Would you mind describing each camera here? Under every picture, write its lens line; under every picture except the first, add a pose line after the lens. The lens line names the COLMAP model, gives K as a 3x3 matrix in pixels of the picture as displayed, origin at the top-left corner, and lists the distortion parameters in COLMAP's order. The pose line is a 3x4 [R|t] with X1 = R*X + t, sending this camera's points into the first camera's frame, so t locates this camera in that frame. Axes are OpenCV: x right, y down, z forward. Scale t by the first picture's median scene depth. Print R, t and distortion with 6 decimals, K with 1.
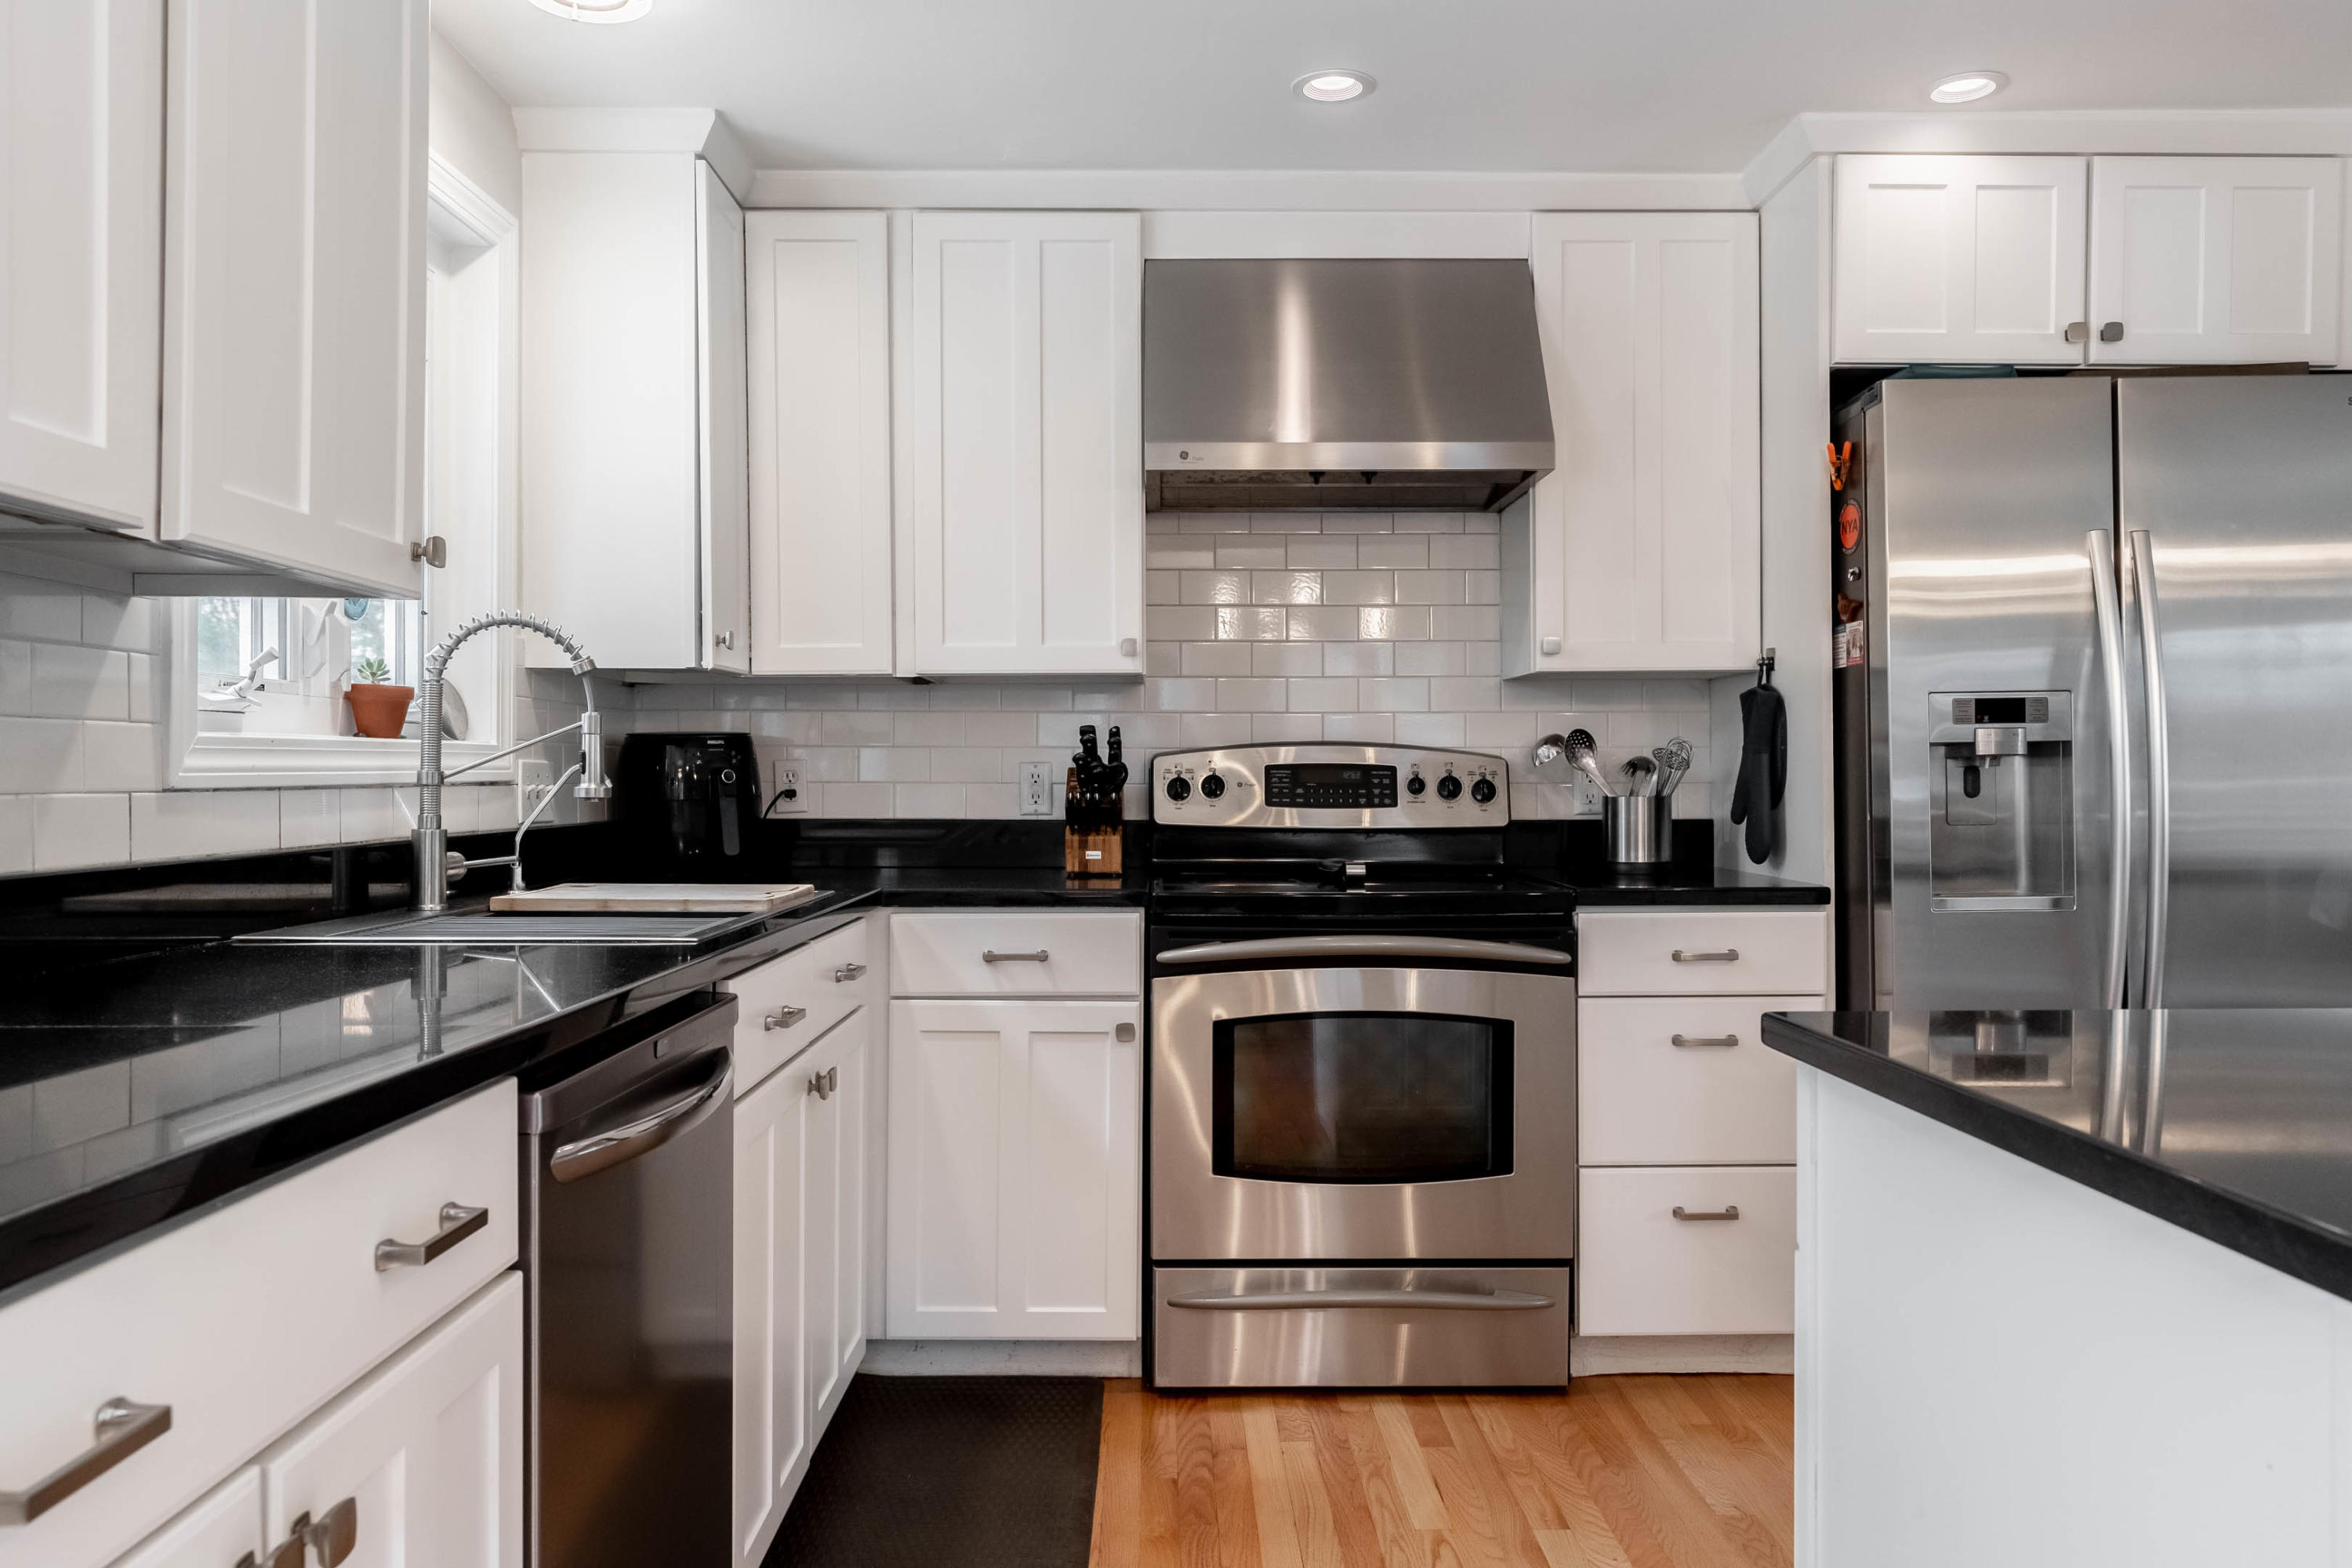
lens RADIAL K [[1635.9, 0, 1172.4], [0, 1635.9, 791.0], [0, 0, 1]] dist [-0.011003, -0.003165]
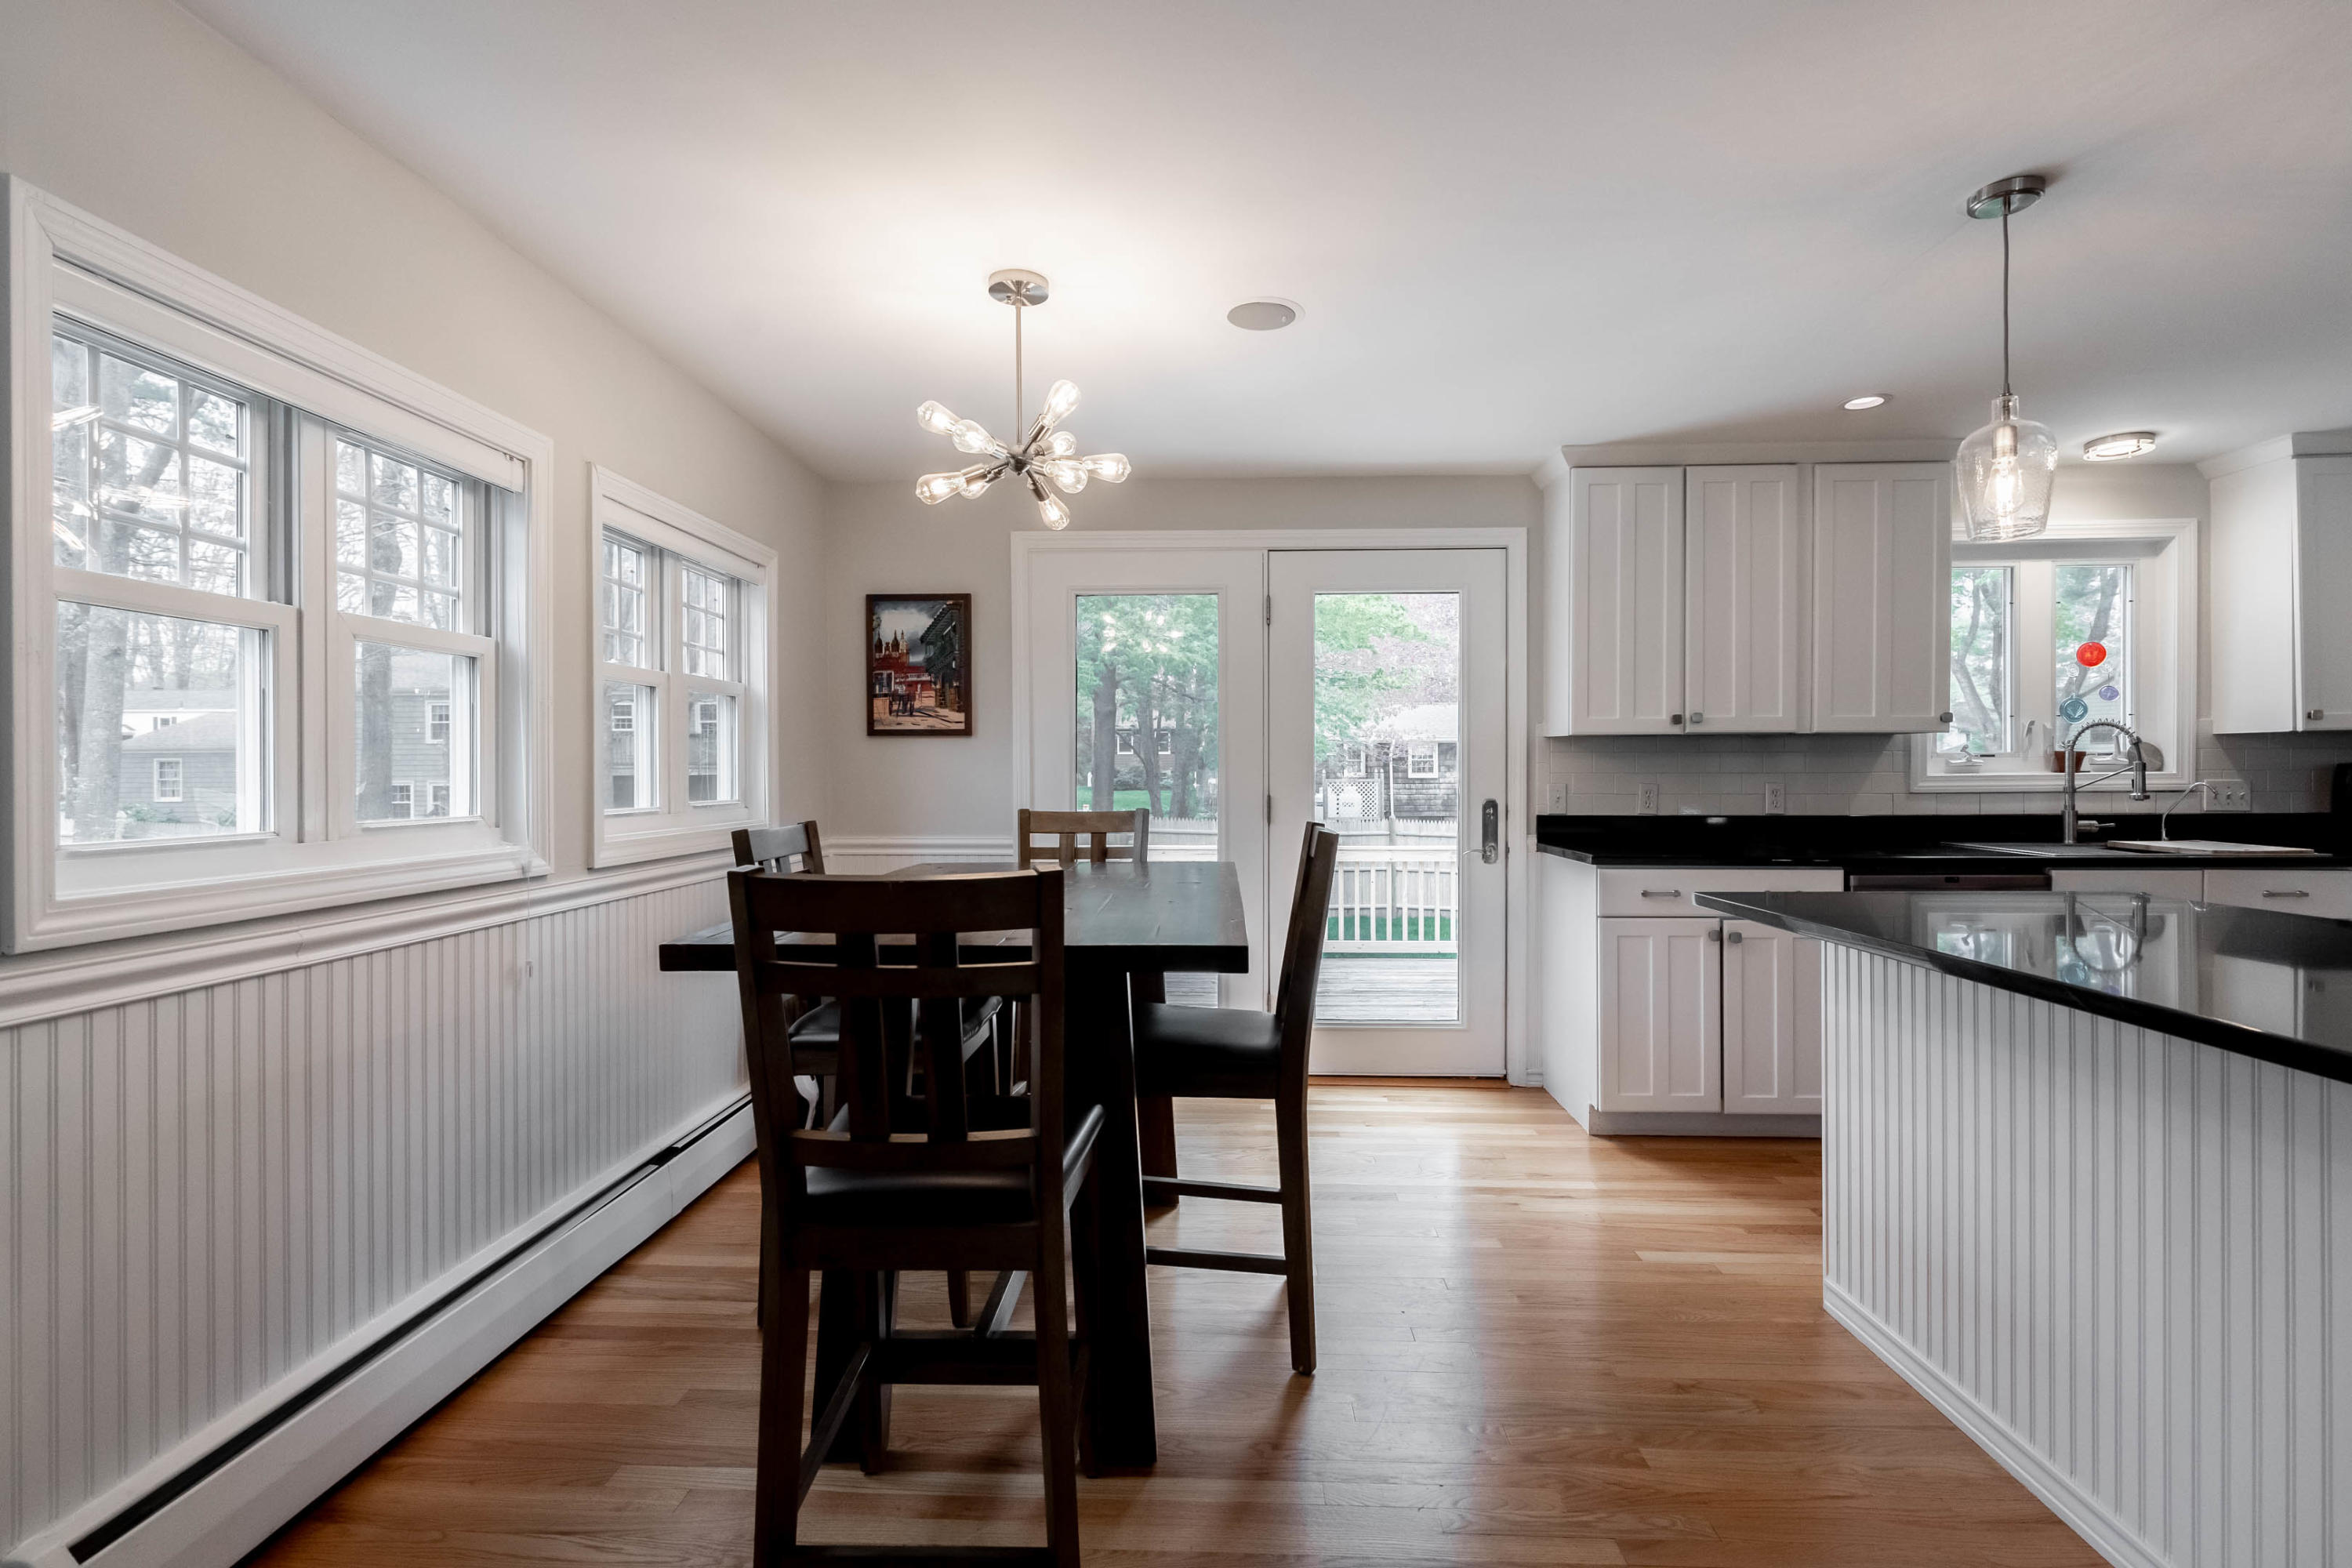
lens RADIAL K [[1116.3, 0, 1174.2], [0, 1116.3, 776.6], [0, 0, 1]] dist [-0.001013, -0.000535]
pose [[-0.042588, 0.002617, -0.999089, 0.910189], [-0.004614, 0.999985, 0.002816, -0.018413], [0.999082, 0.004729, -0.042575, -0.195586]]
